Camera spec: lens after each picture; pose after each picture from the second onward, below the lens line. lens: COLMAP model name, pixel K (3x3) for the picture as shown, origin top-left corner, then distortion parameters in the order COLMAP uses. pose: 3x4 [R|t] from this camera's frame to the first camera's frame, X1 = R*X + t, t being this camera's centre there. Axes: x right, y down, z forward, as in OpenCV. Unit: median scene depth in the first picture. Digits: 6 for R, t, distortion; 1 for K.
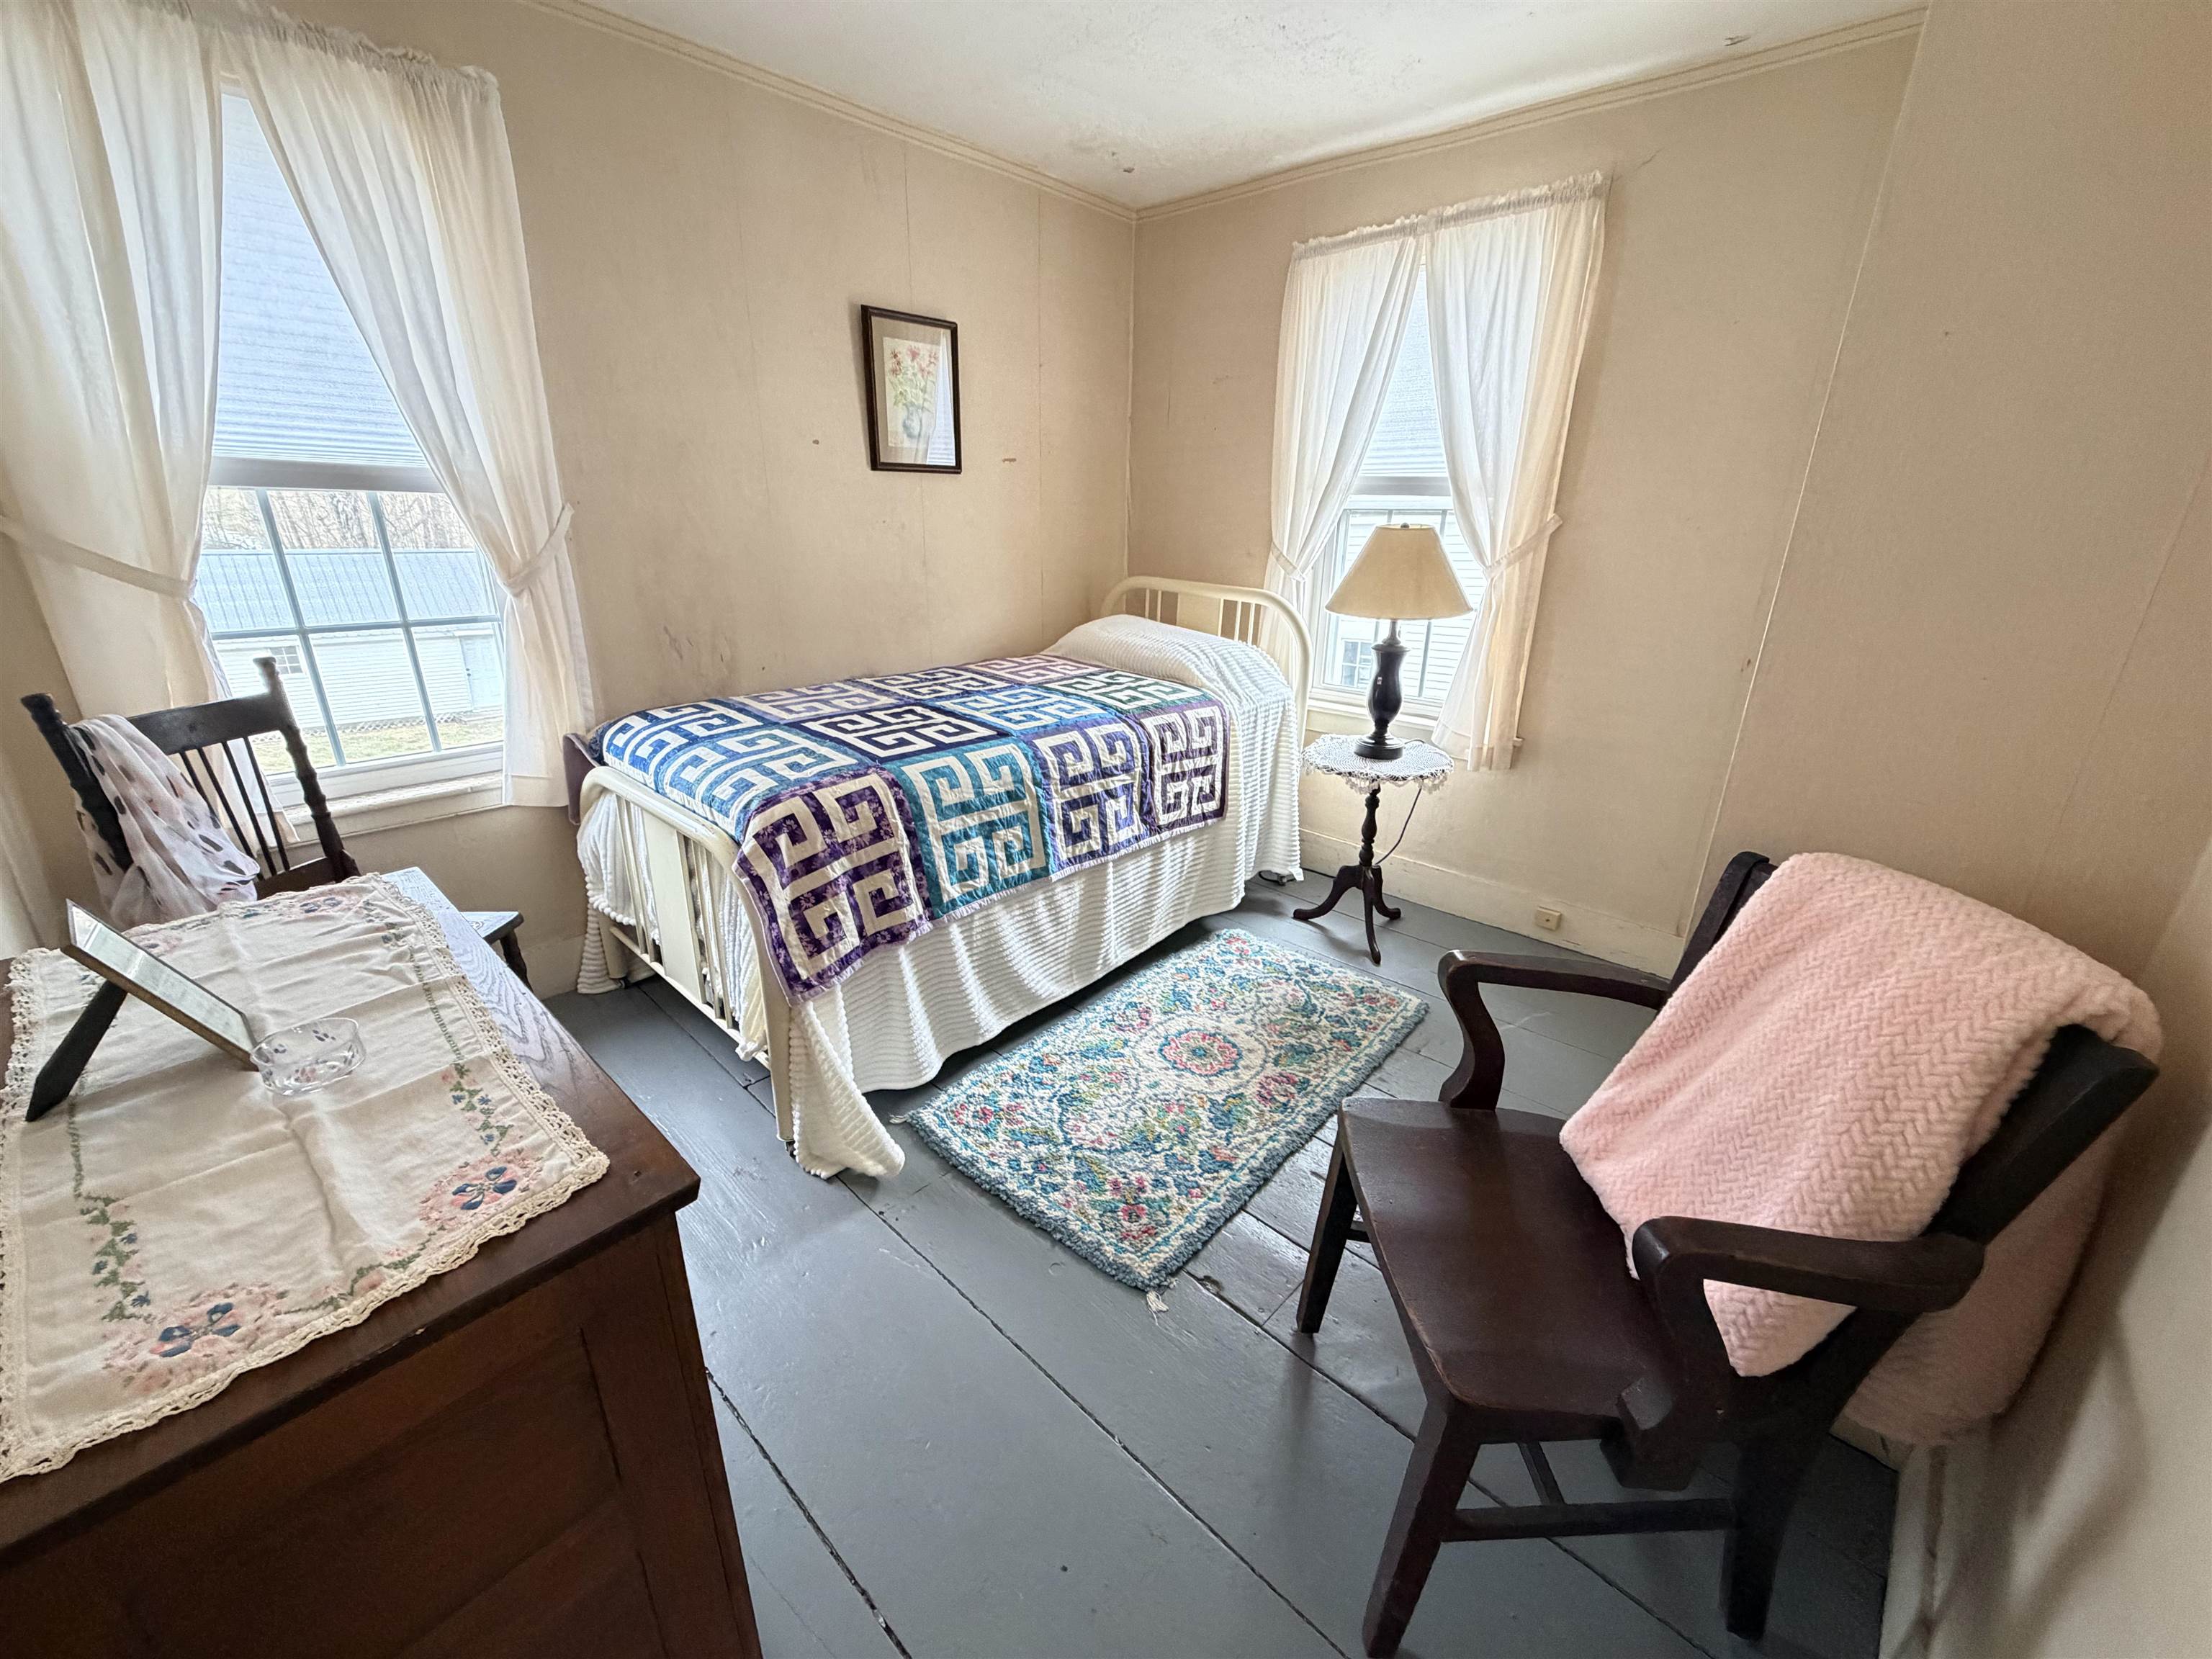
lens RADIAL K [[876.6, 0, 1099.4], [0, 876.6, 832.2], [0, 0, 1]] dist [-0.001680, 0.000605]
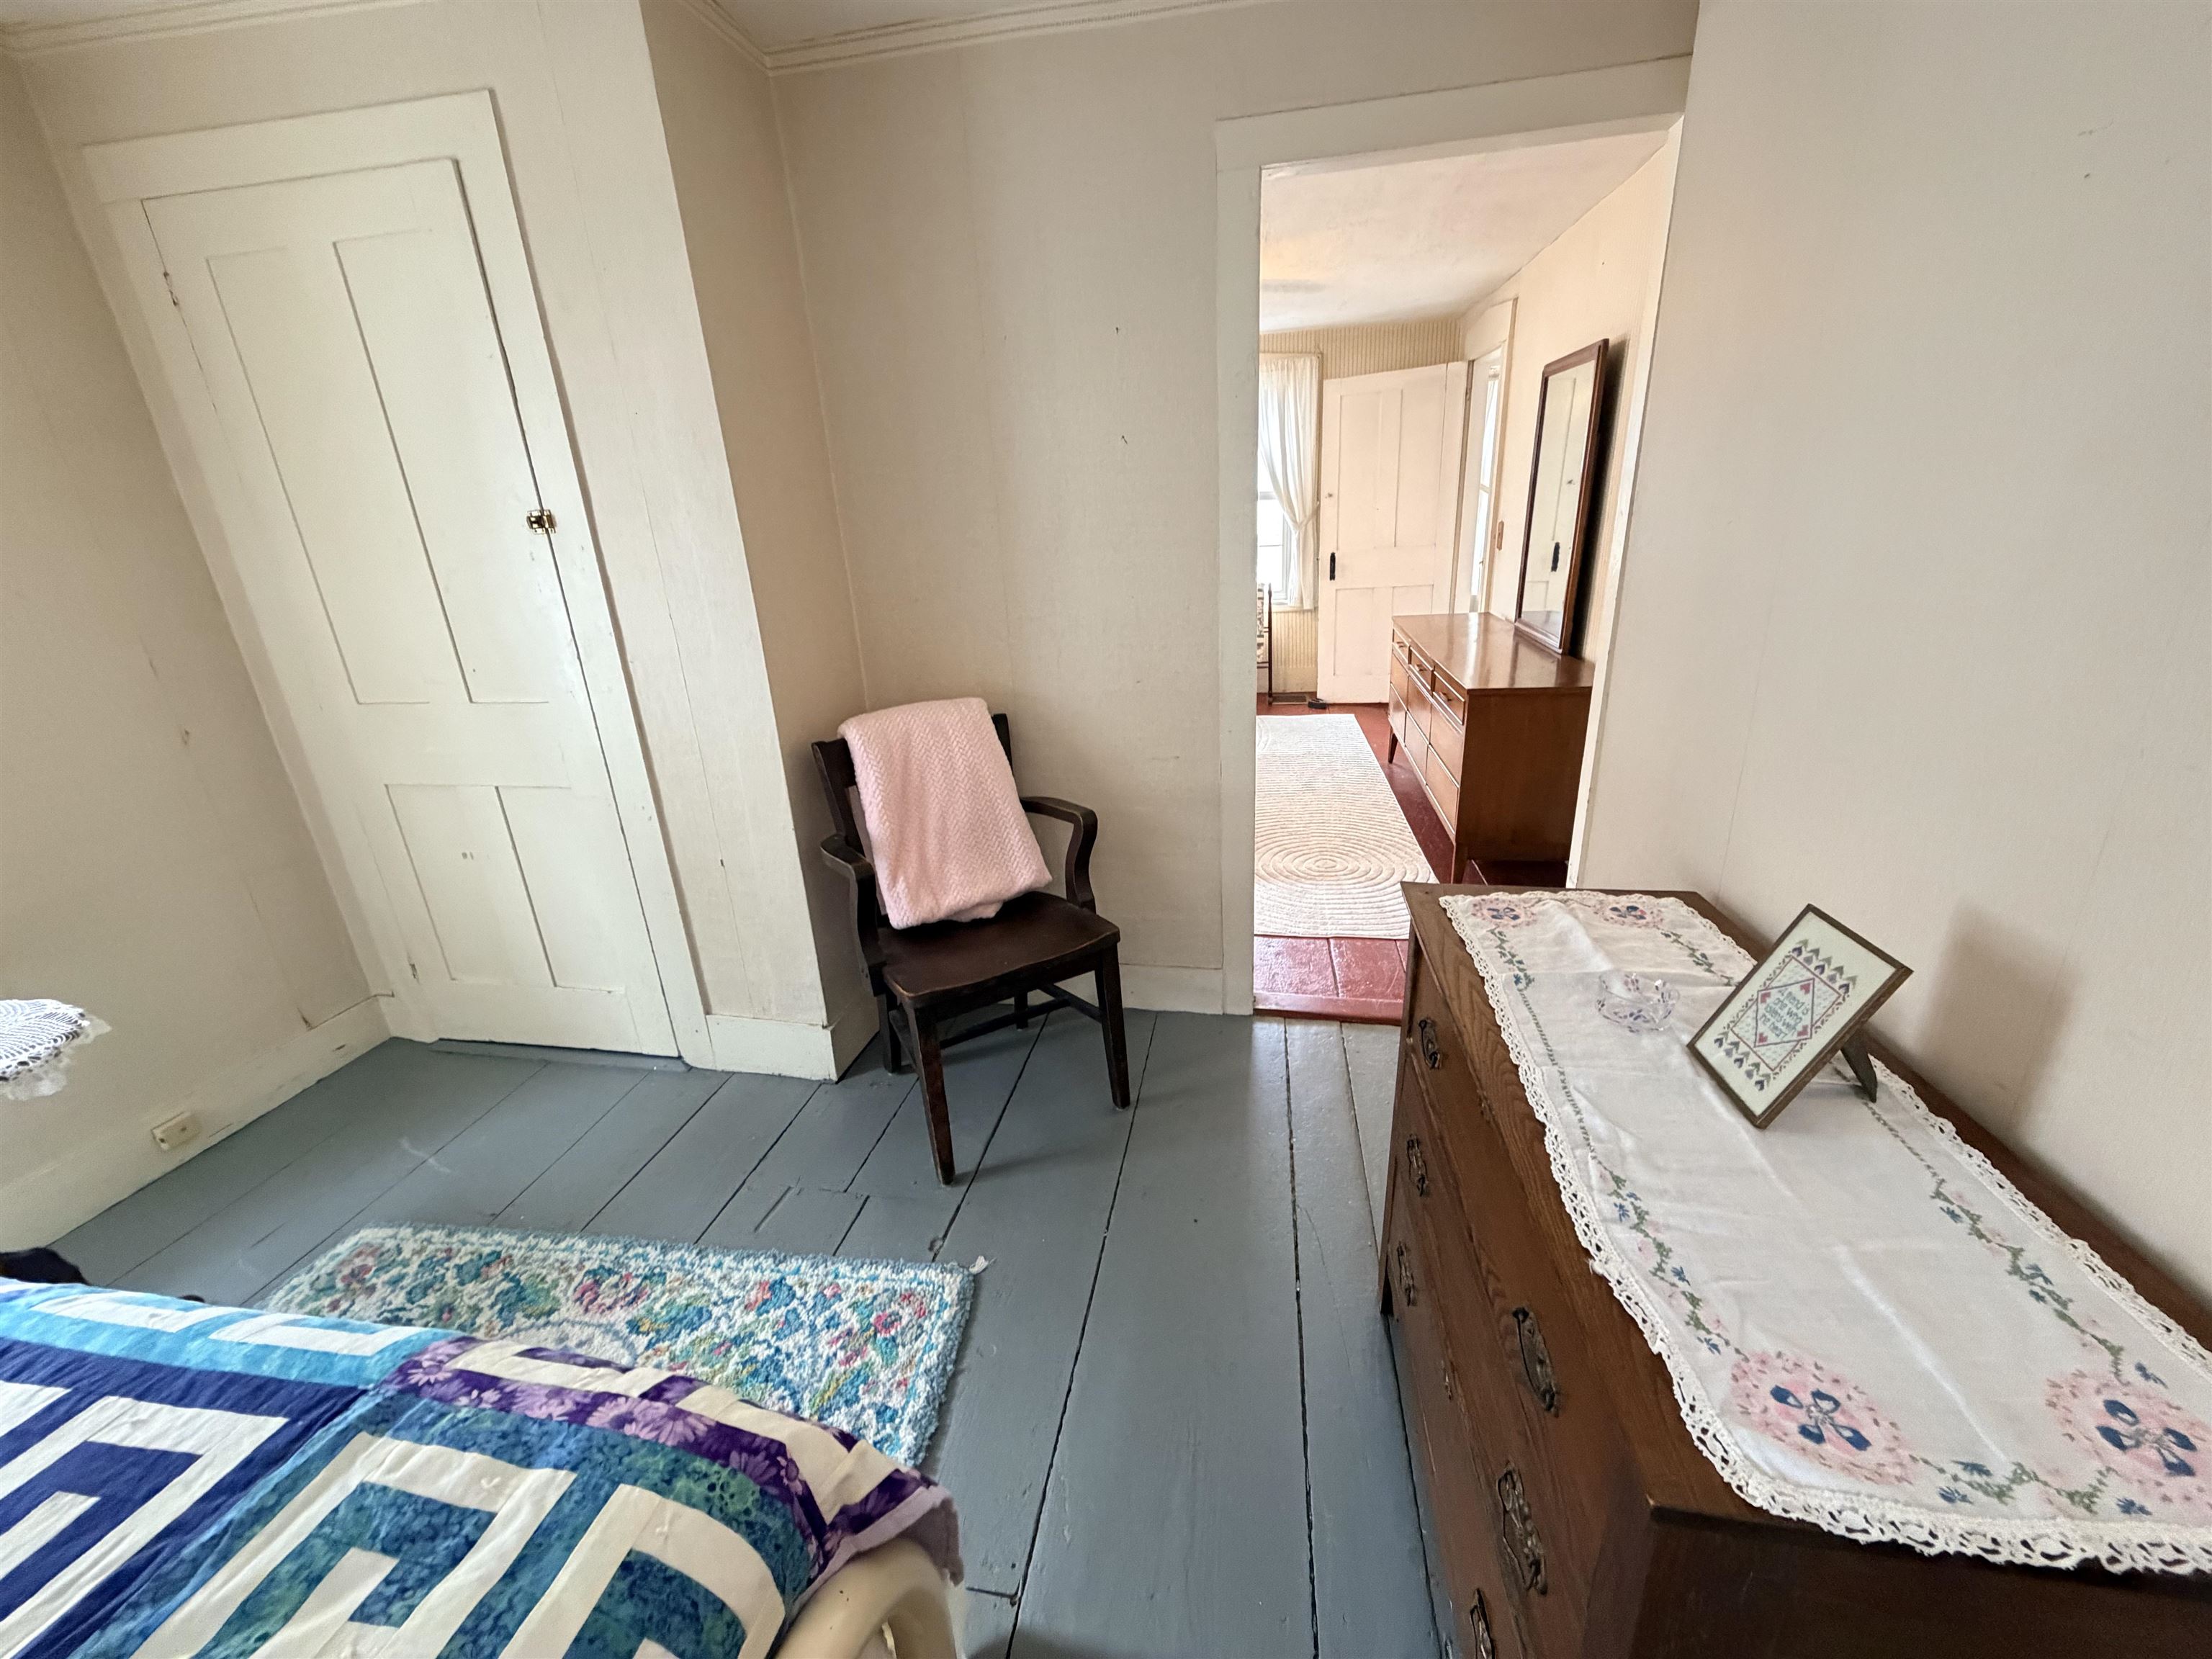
lens RADIAL K [[876.6, 0, 1106.3], [0, 876.6, 832.9], [0, 0, 1]] dist [-0.001680, 0.000605]
pose [[-0.555675, -0.268186, 0.786957, -0.643773], [0.312187, 0.809975, 0.496467, -0.340544], [-0.770561, 0.521552, -0.366359, 0.871901]]
